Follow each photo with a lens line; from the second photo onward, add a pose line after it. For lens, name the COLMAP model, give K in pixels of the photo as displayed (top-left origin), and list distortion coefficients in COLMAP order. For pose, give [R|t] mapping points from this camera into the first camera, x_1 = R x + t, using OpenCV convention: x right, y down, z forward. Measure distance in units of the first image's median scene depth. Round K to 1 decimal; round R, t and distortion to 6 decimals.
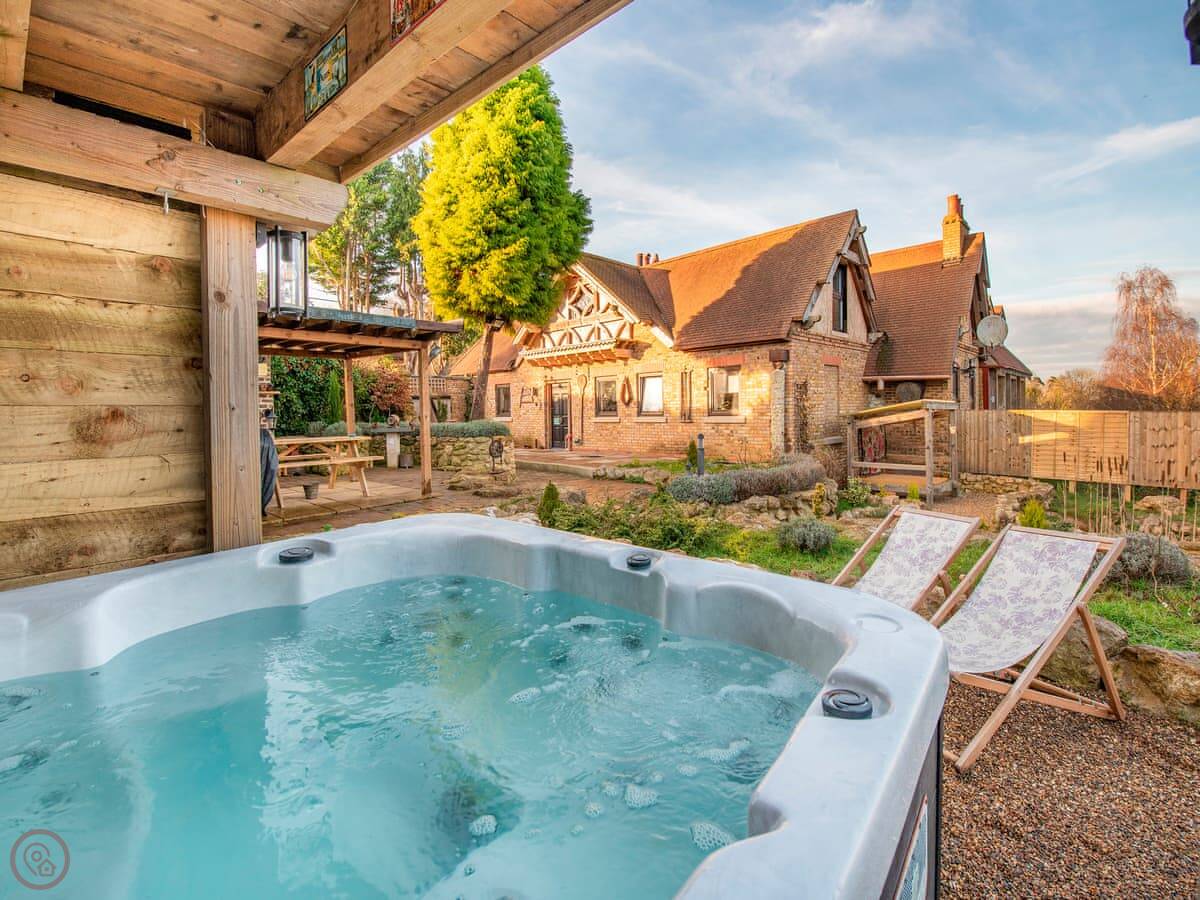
lens RADIAL K [[559.9, 0, 594.8], [0, 559.9, 420.2], [0, 0, 1]] dist [0.003111, -0.000585]
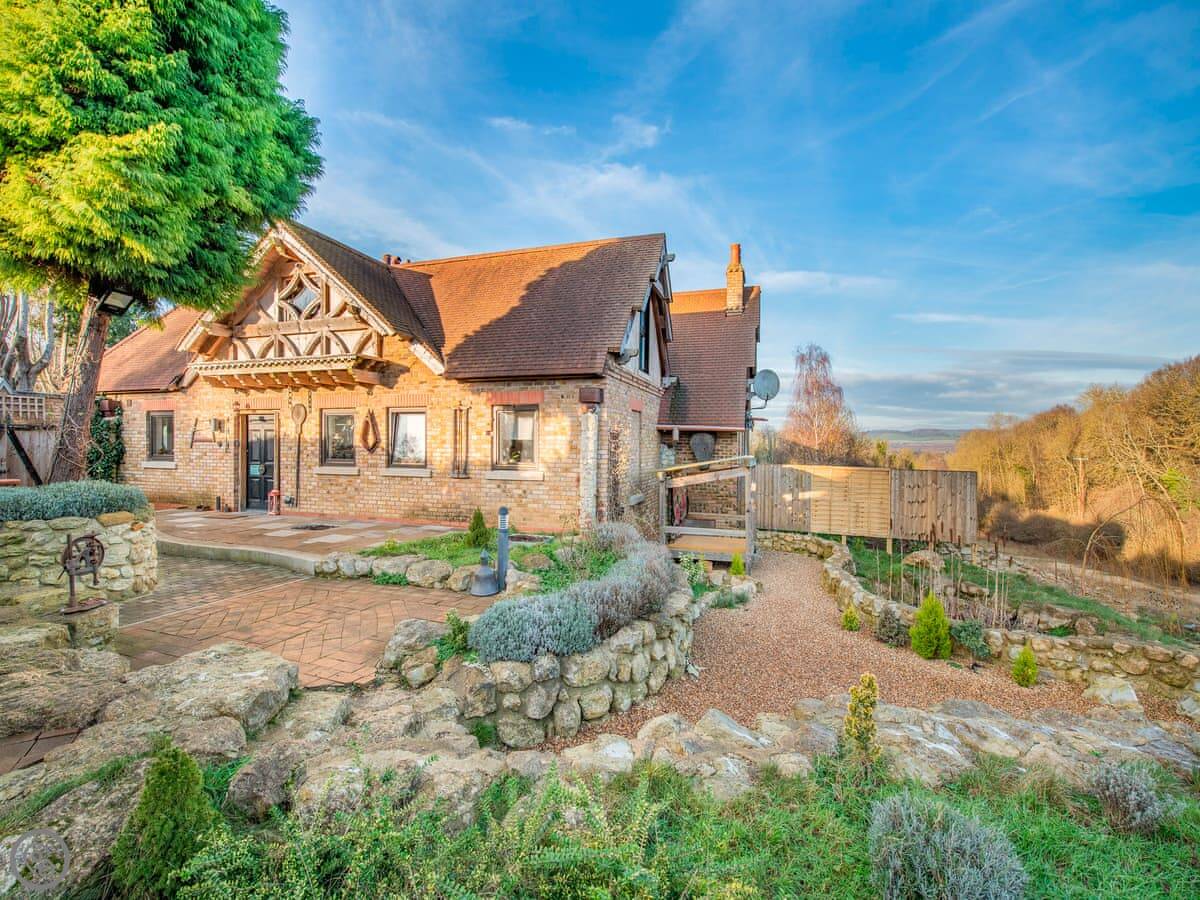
lens RADIAL K [[522.2, 0, 600.0], [0, 522.2, 450.0], [0, 0, 1]] dist [-0.014917, -0.000152]
pose [[0.877864, 0.016206, 0.478635, -0.003129], [-0.014011, 0.999869, -0.008156, -0.029053], [-0.478704, 0.000453, 0.877976, 0.308592]]
